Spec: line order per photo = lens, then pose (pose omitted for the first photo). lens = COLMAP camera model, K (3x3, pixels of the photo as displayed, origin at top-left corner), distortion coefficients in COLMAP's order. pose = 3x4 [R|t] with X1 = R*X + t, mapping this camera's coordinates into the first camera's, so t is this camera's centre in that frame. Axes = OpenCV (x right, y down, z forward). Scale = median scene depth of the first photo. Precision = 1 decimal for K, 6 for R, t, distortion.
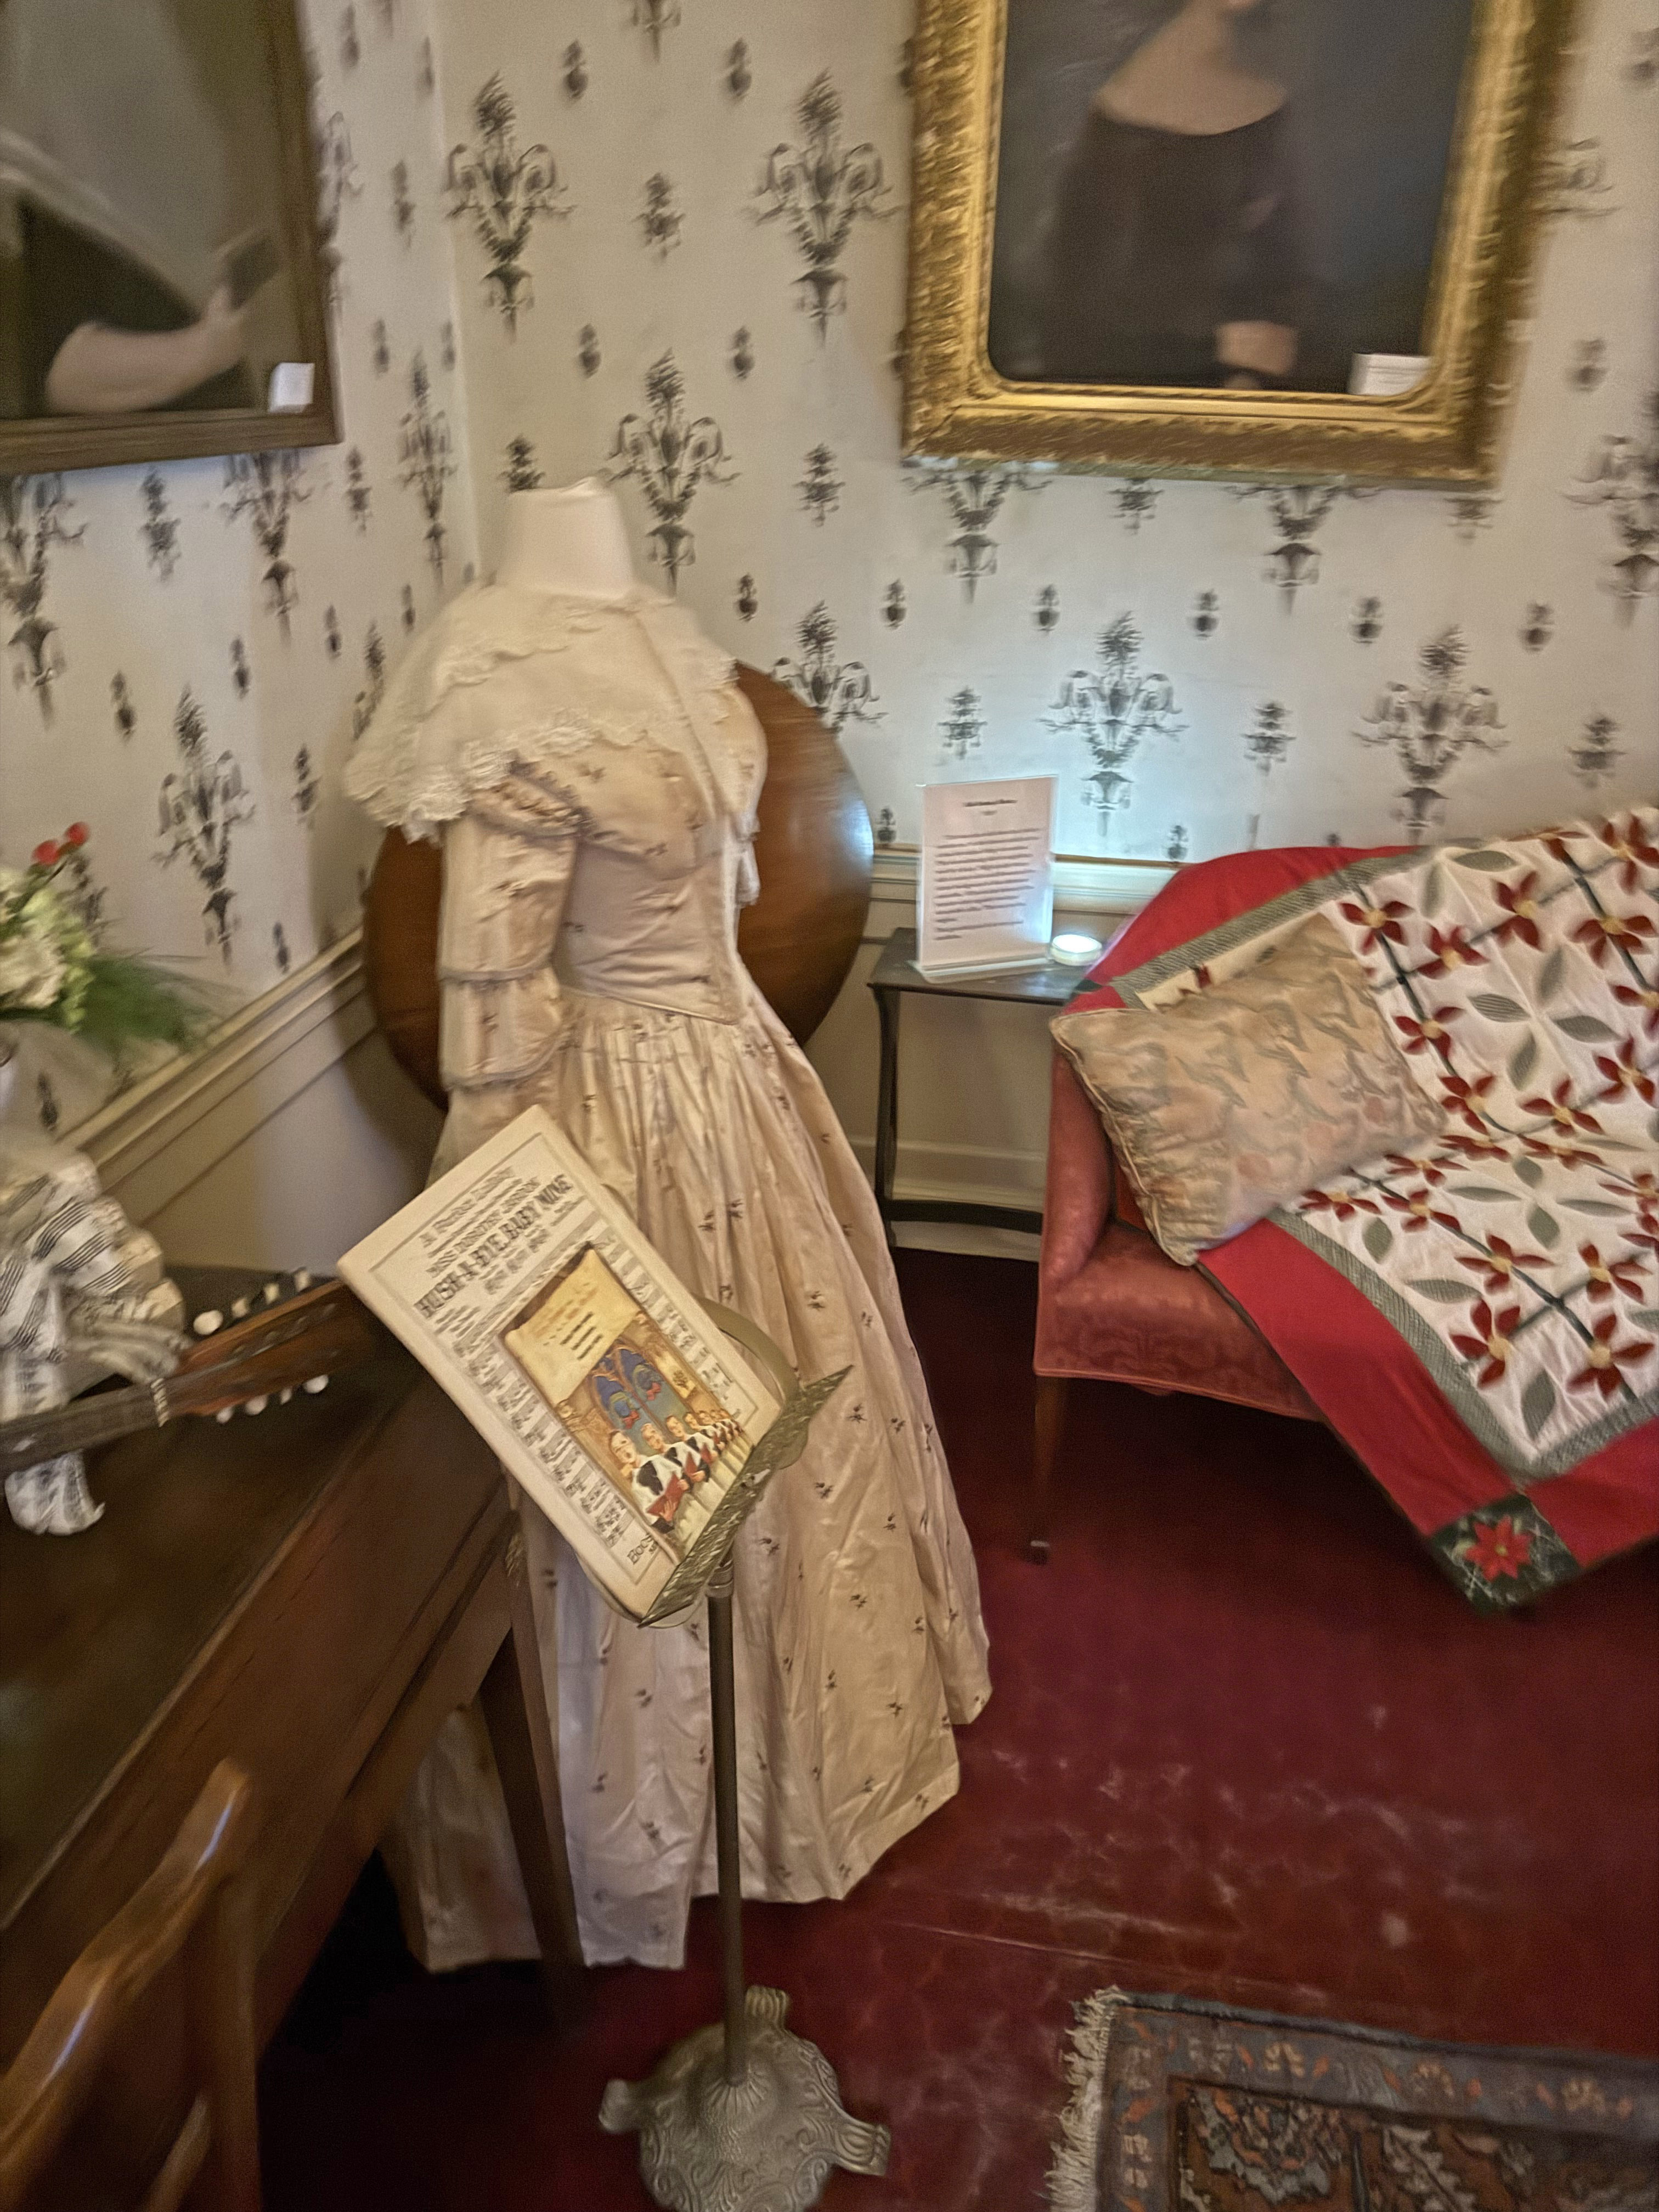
lens RADIAL K [[1522.1, 0, 829.5], [0, 1522.1, 1106.0], [0, 0, 1]] dist [0.139589, -0.242349]
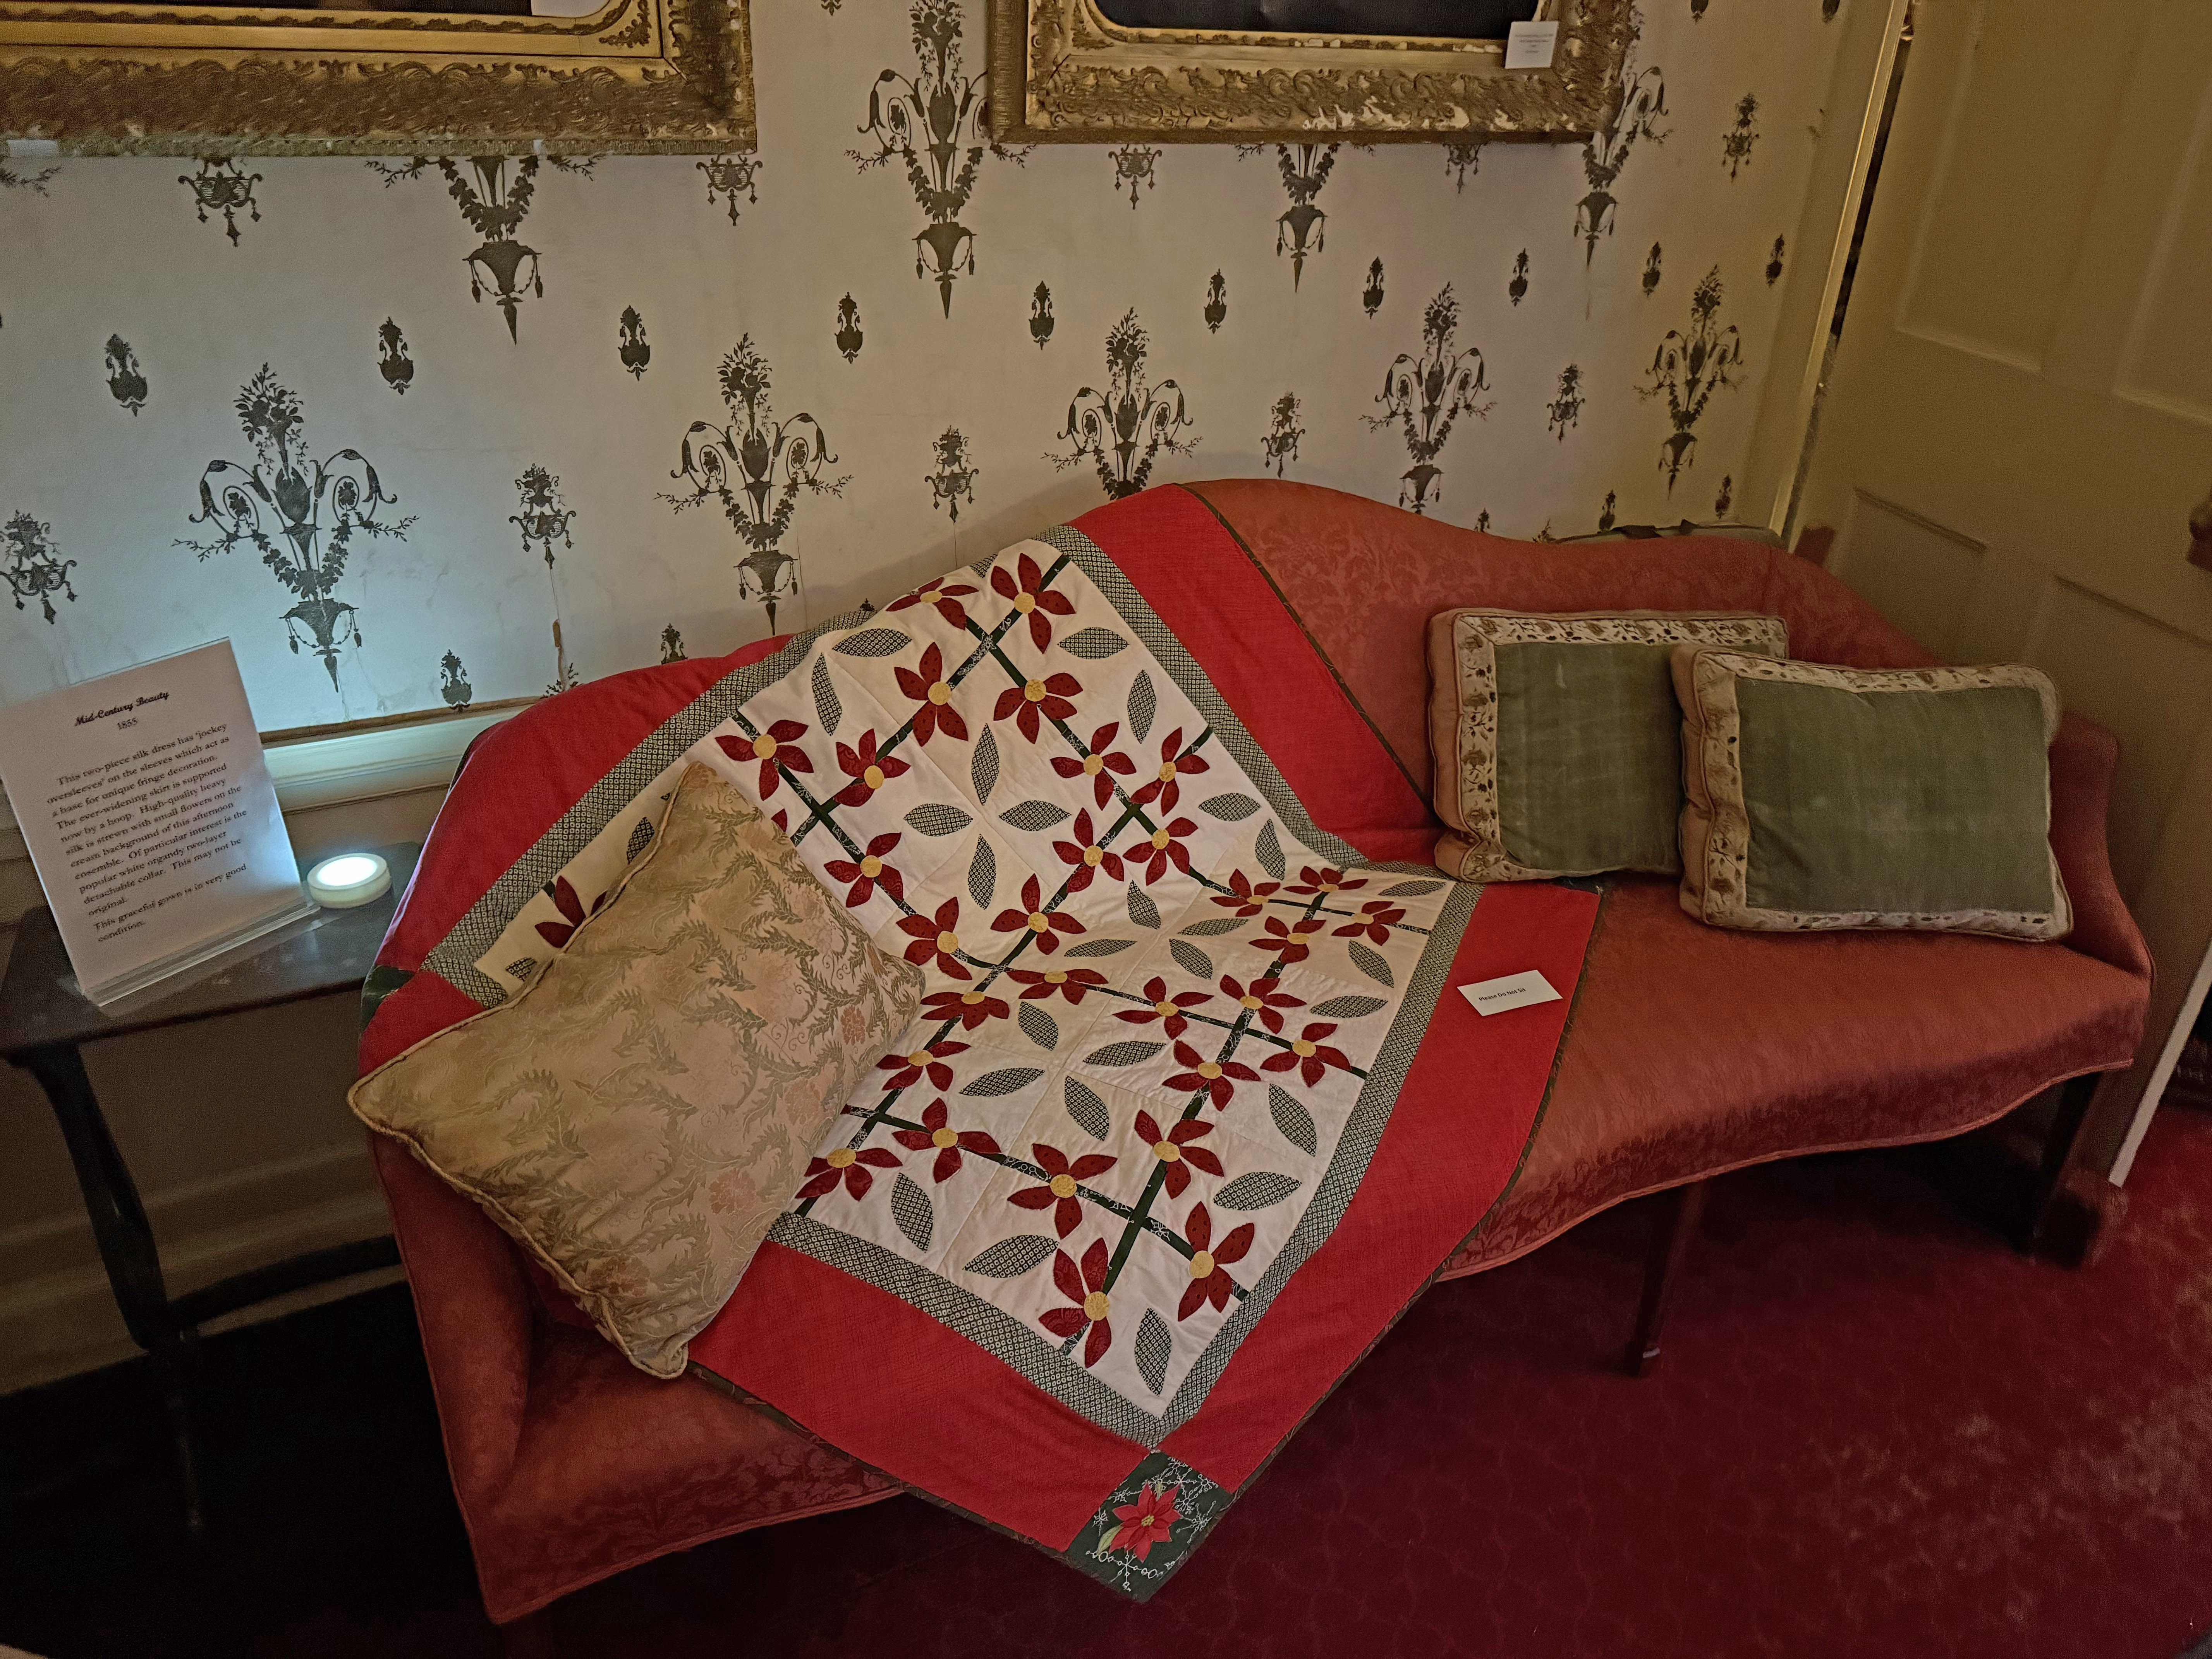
lens RADIAL K [[1554.7, 0, 1063.5], [0, 1554.7, 831.7], [0, 0, 1]] dist [0.078405, -0.078775]
pose [[0.813270, -0.278273, 0.511034, 0.078499], [0.251043, 0.960093, 0.123284, -0.143268], [-0.524947, 0.028028, 0.850674, 0.299800]]
